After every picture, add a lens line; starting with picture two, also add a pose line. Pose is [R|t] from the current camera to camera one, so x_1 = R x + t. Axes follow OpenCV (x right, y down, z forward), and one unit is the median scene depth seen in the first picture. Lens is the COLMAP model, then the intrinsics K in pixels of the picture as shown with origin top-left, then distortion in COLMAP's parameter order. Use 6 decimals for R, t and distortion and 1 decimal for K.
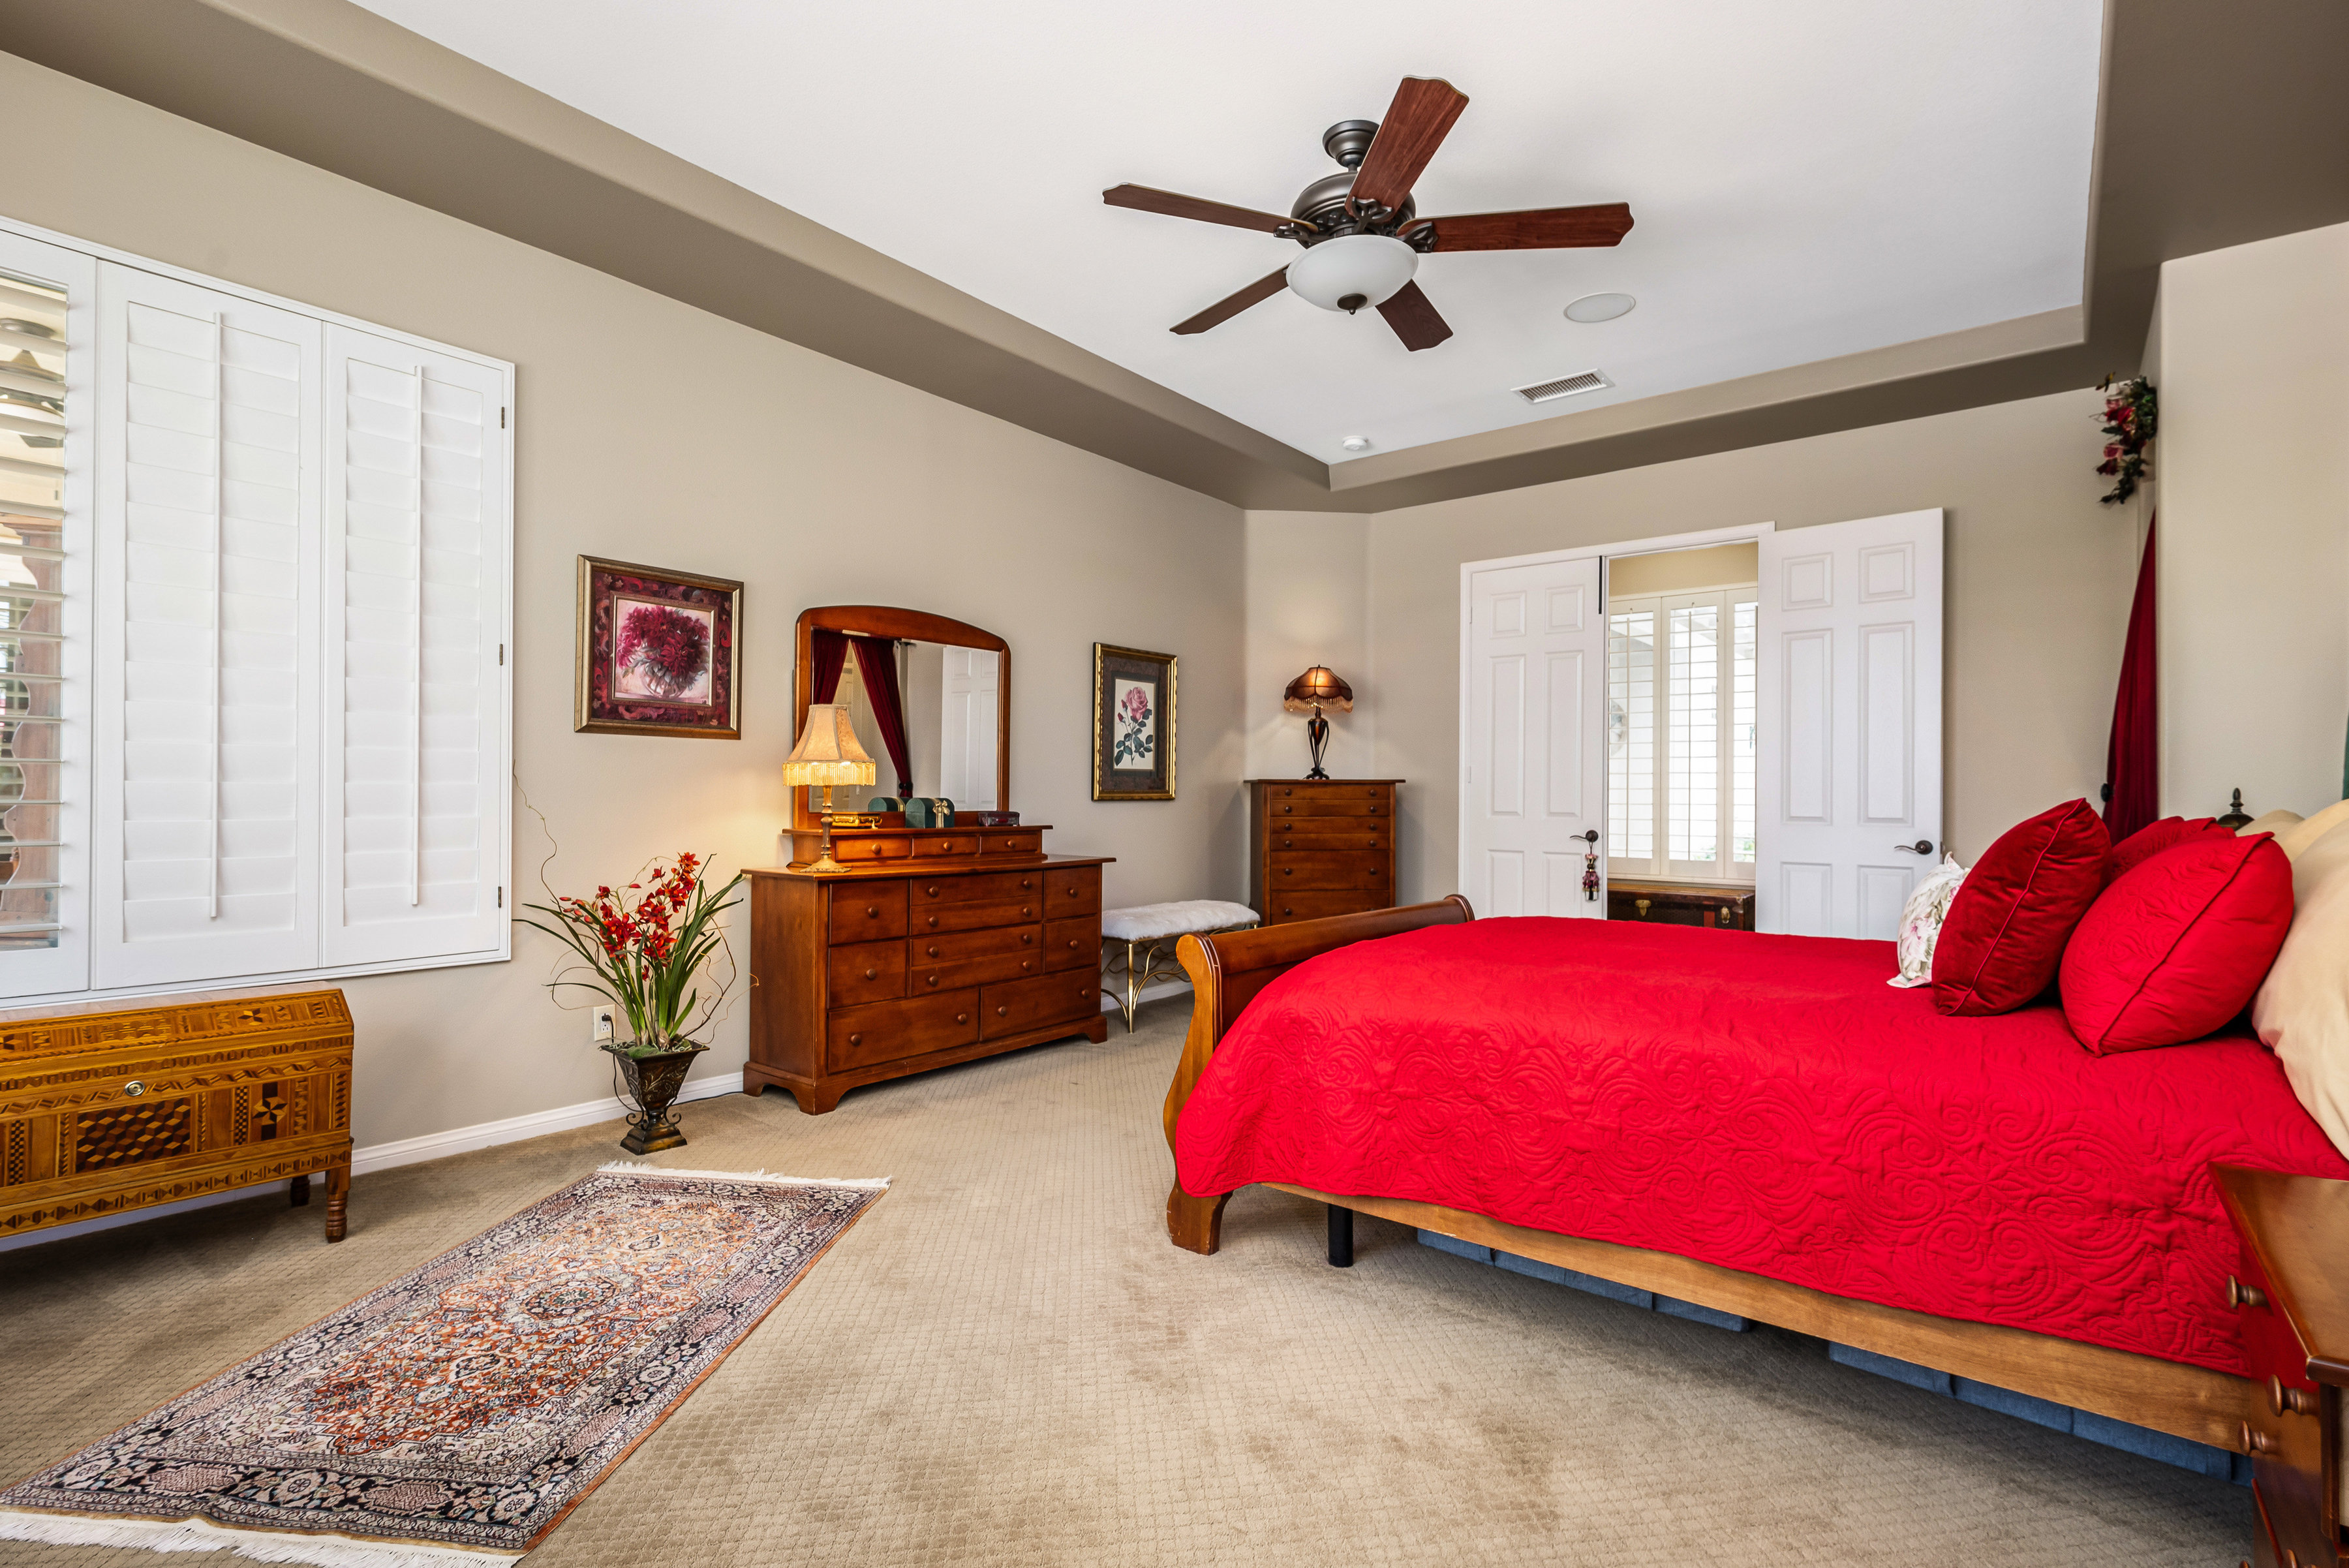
lens RADIAL K [[1079.6, 0, 1183.8], [0, 1079.6, 781.8], [0, 0, 1]] dist [0.002370, 0.000425]
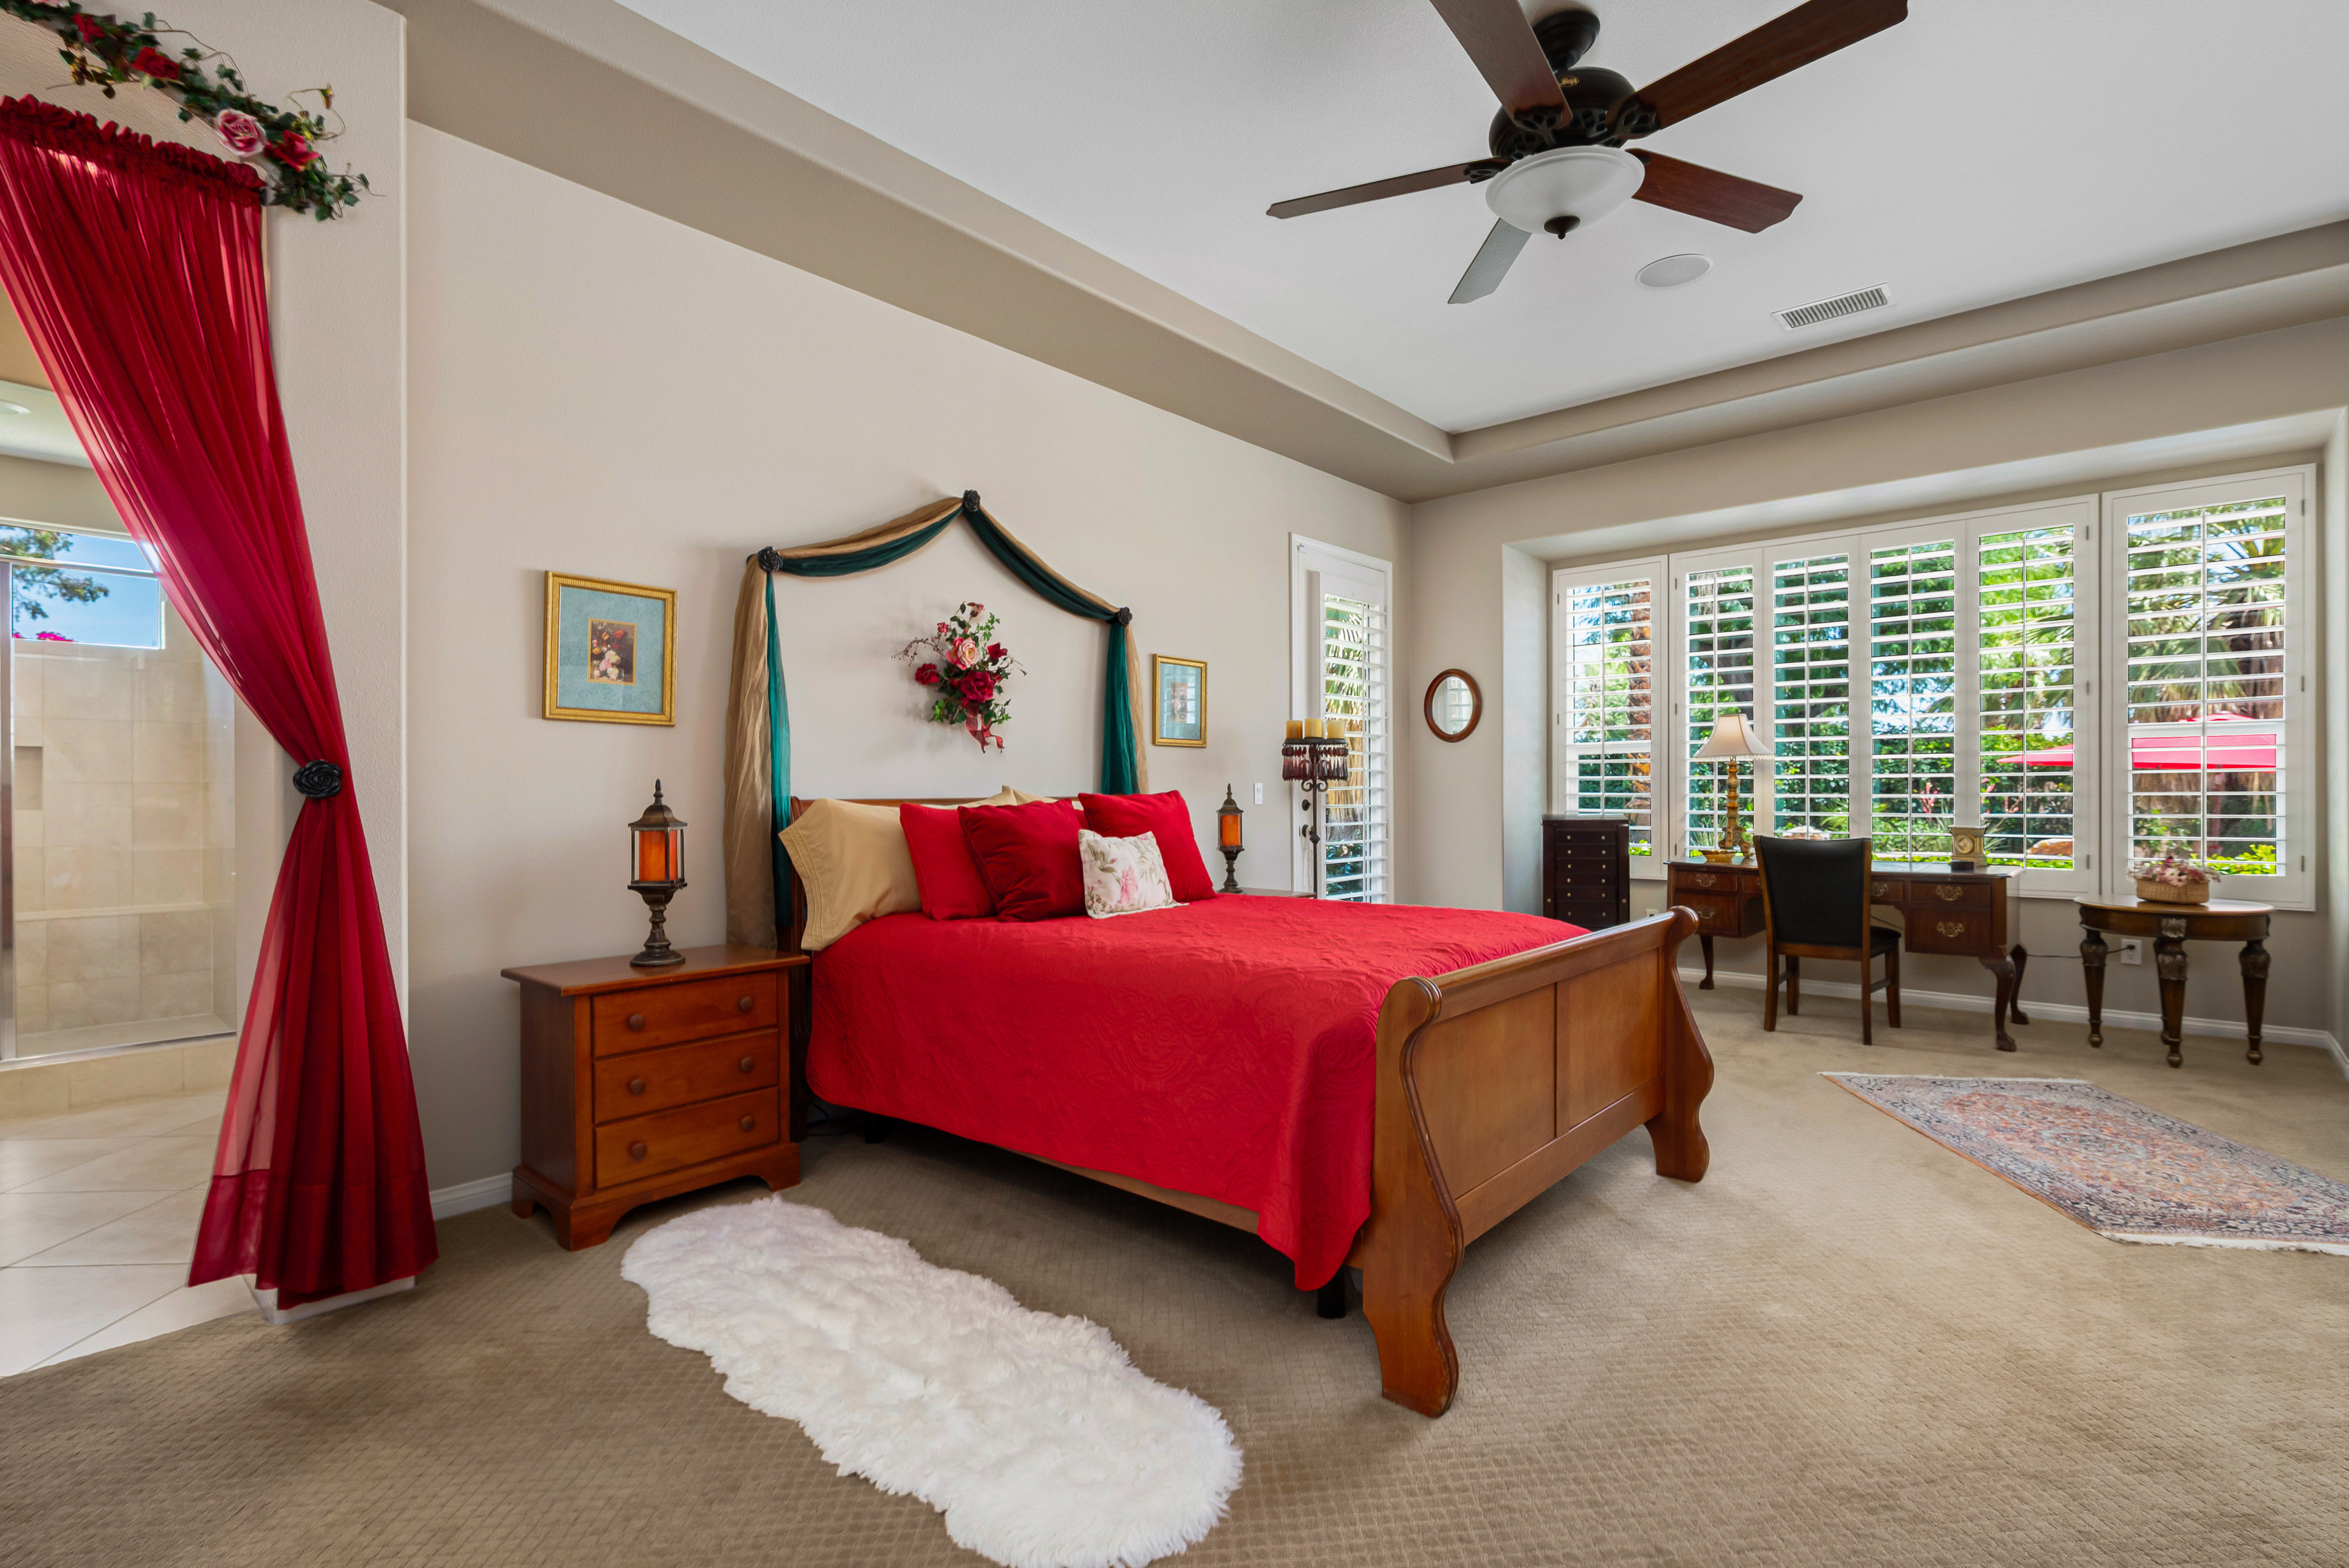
lens RADIAL K [[1079.6, 0, 1183.8], [0, 1079.6, 781.8], [0, 0, 1]] dist [0.002370, 0.000425]
pose [[-0.999209, 0.002462, 0.039683, 0.459513], [0.001914, 0.999902, -0.013844, 0.023185], [-0.039713, -0.013757, -0.999116, 2.048805]]
